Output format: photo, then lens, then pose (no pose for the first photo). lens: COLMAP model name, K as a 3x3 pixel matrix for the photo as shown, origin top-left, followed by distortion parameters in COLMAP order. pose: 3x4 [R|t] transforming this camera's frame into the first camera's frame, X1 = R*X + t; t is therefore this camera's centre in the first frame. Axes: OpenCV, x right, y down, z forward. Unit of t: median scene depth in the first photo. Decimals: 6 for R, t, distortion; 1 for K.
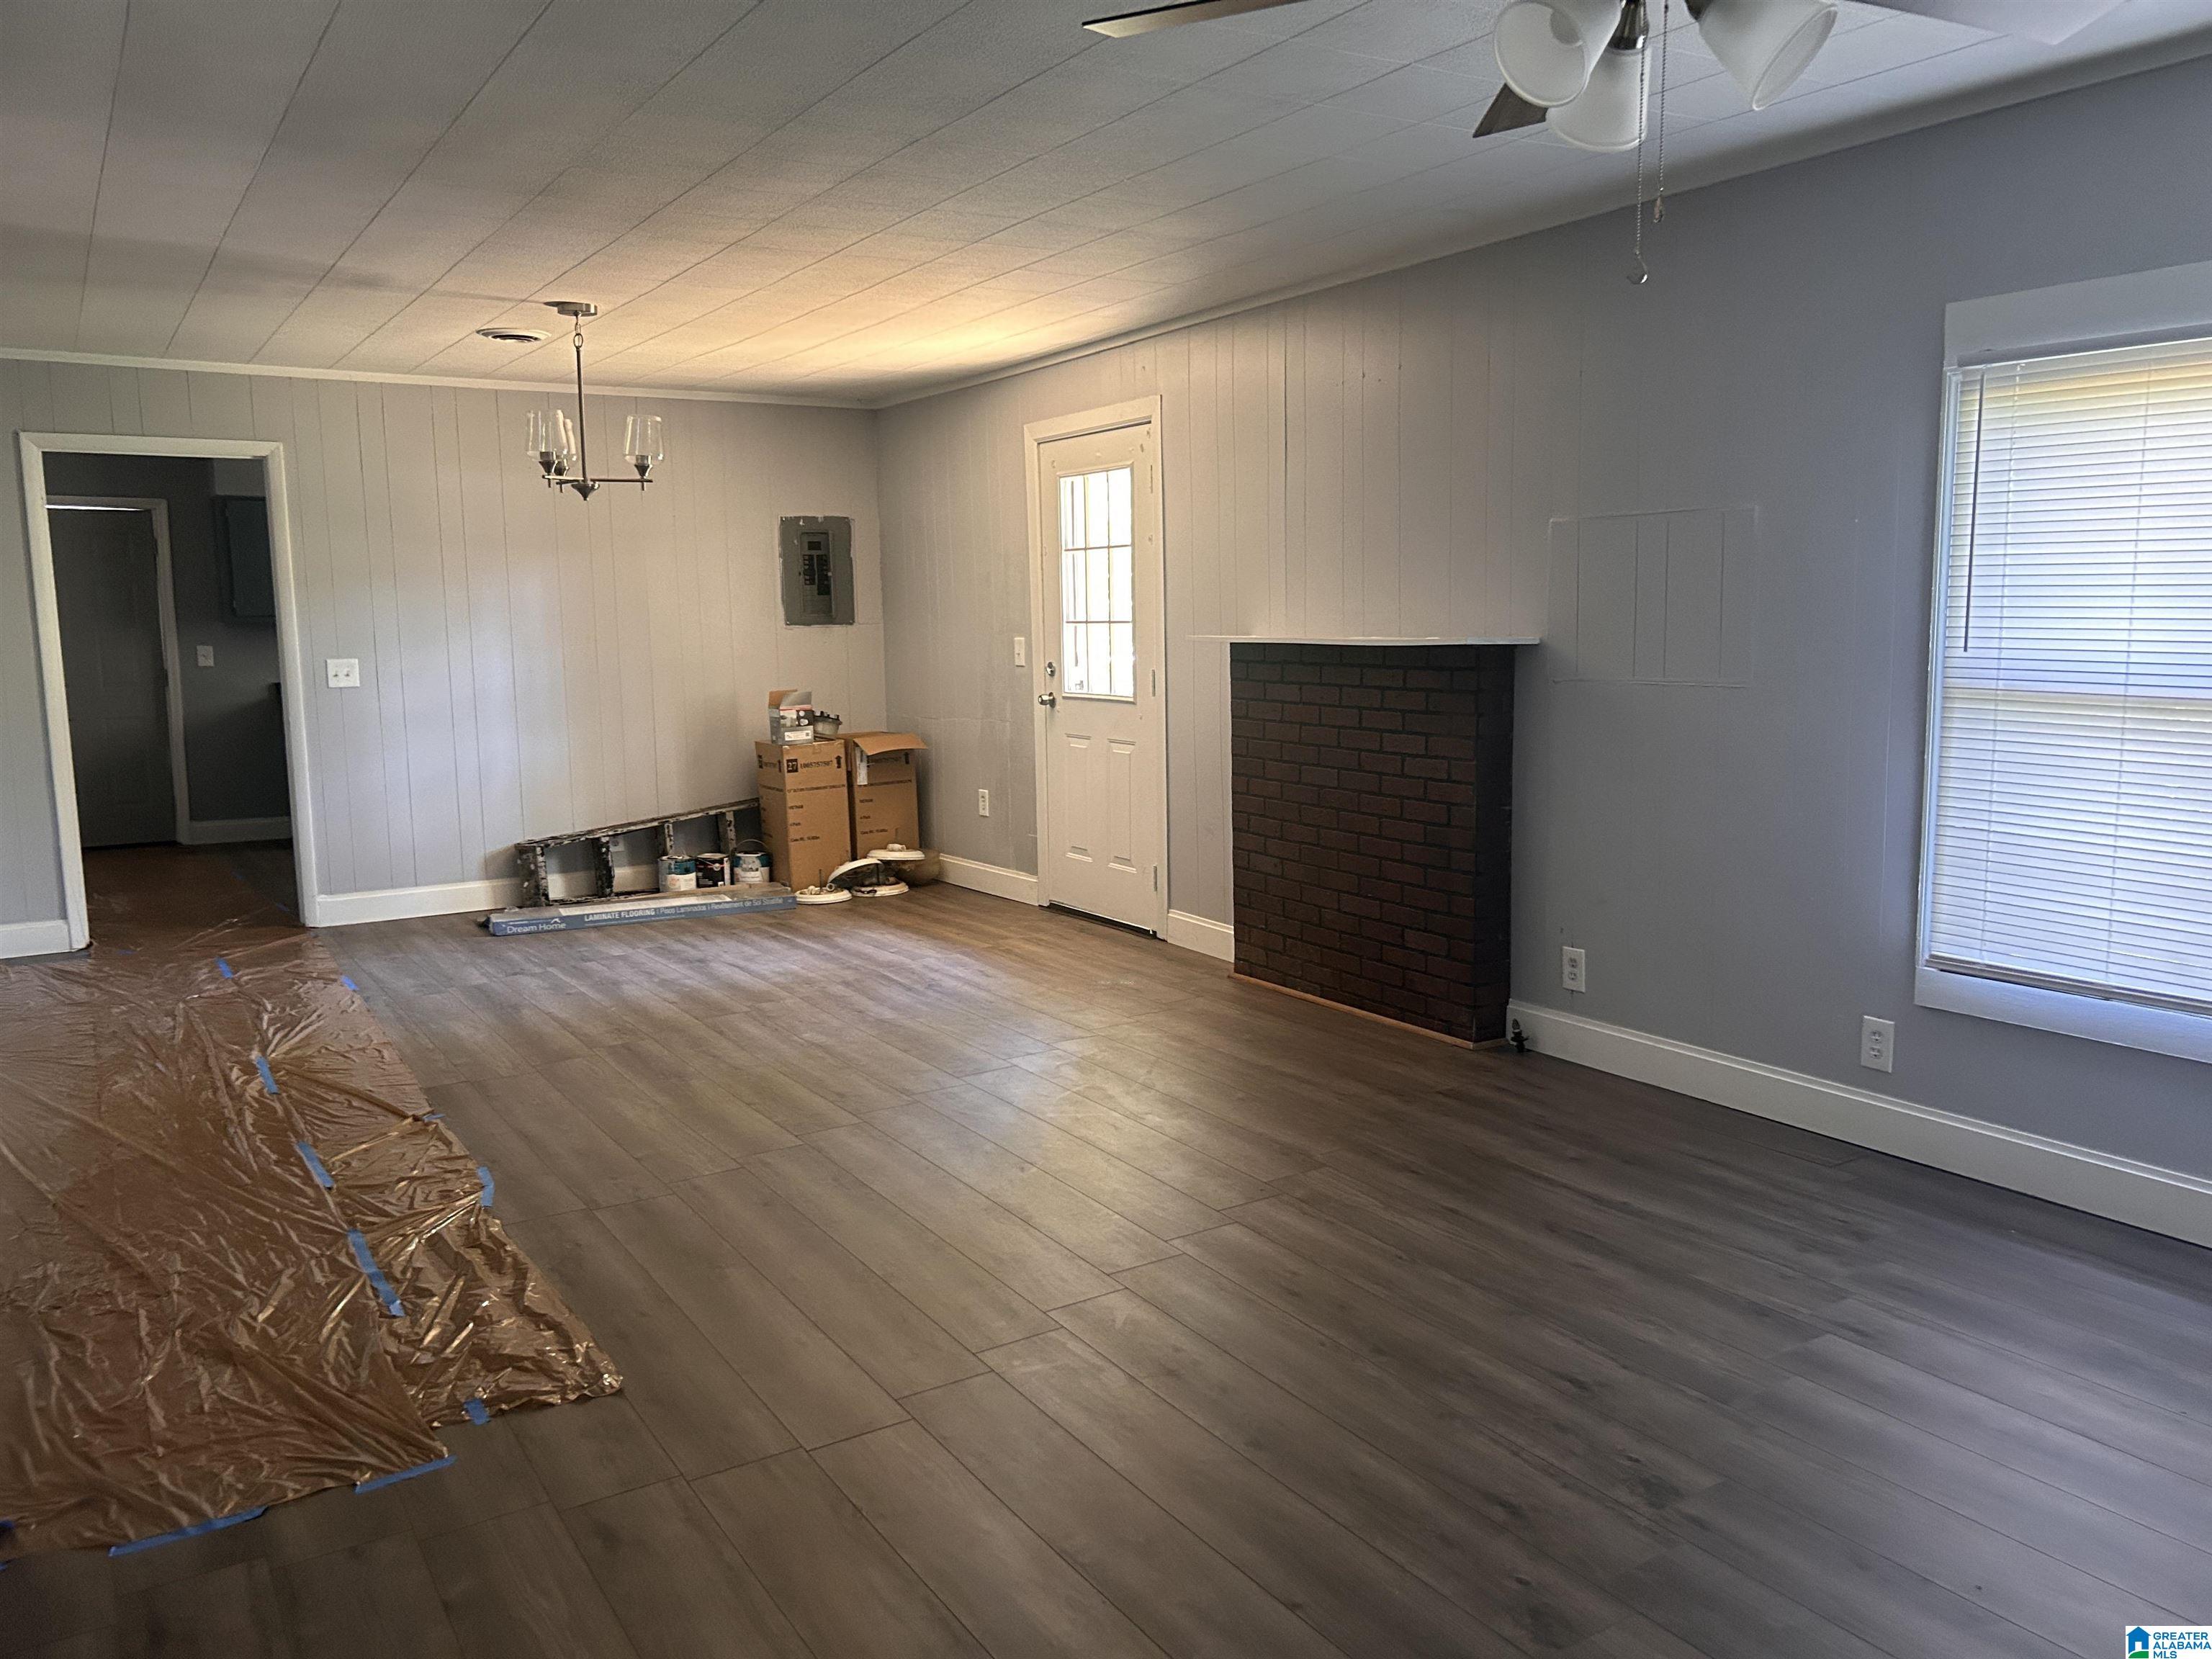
lens RADIAL K [[1661.0, 0, 1122.7], [0, 1661.0, 812.8], [0, 0, 1]] dist [0.075206, -0.067926]
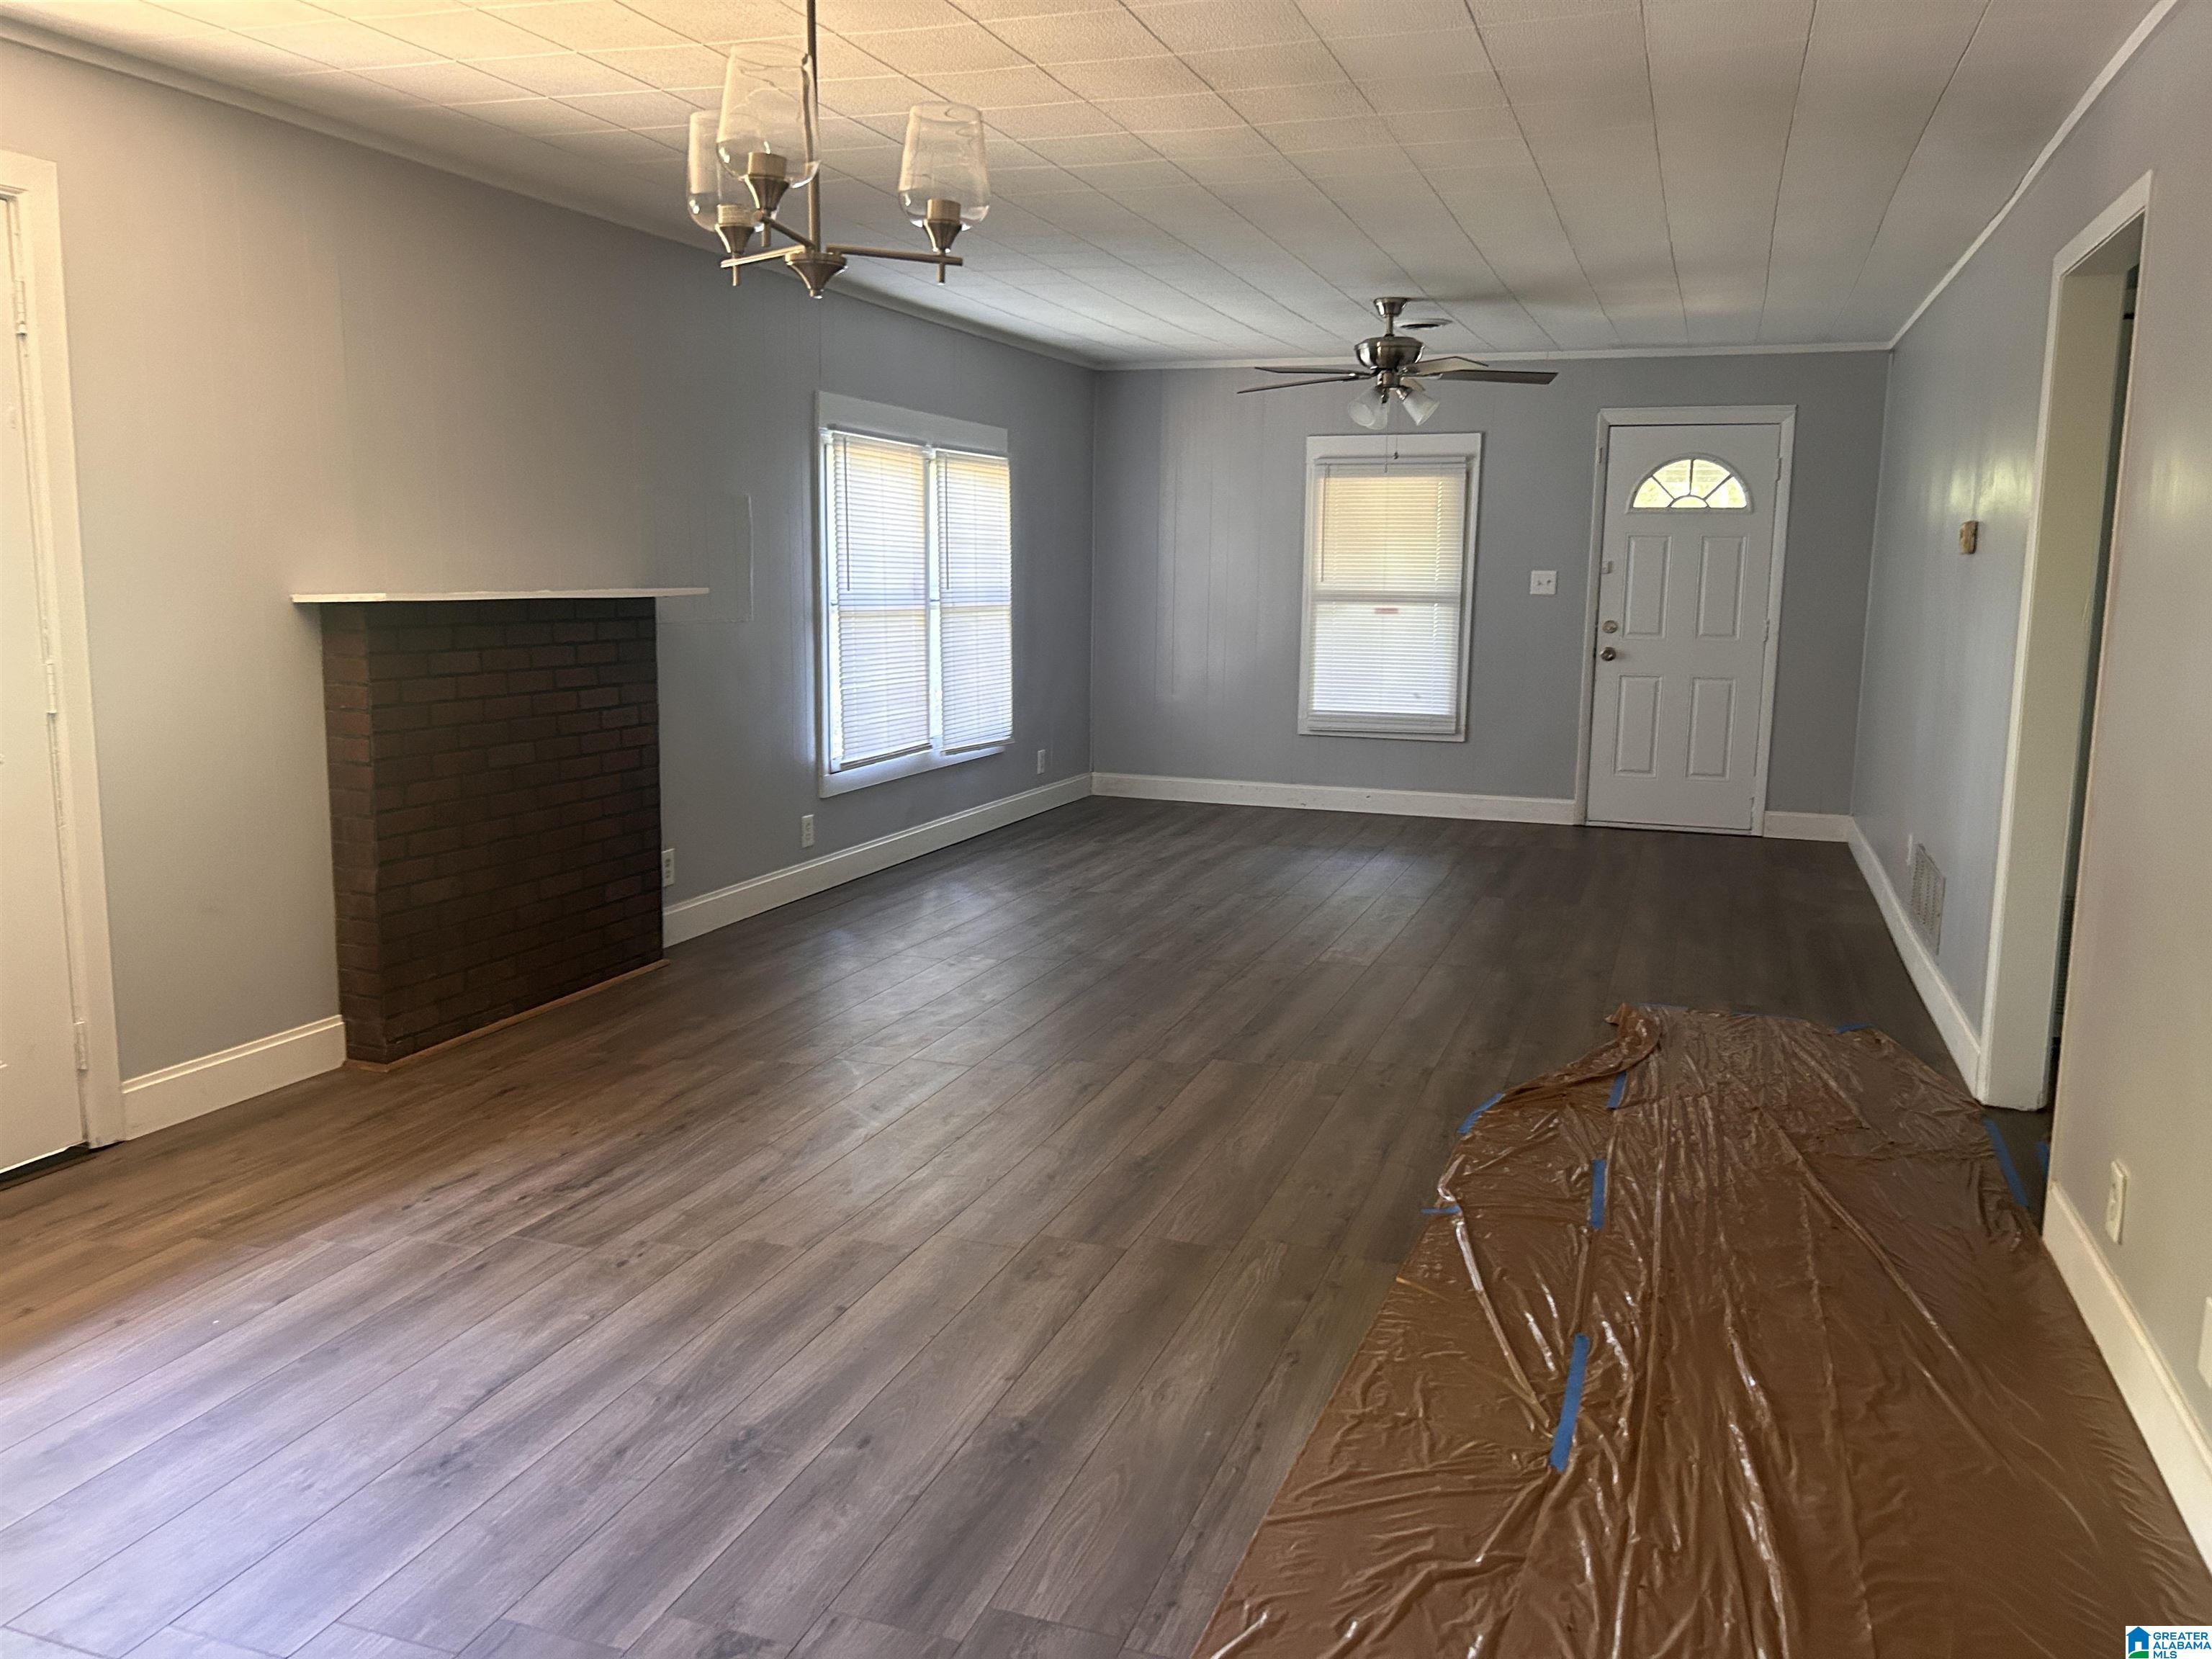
lens RADIAL K [[1661.0, 0, 1122.7], [0, 1661.0, 812.8], [0, 0, 1]] dist [0.075206, -0.067926]
pose [[-0.616848, -0.106411, 0.779856, -0.862107], [0.100167, 0.972149, 0.211879, -0.165815], [-0.780683, 0.208813, -0.589009, 1.461874]]
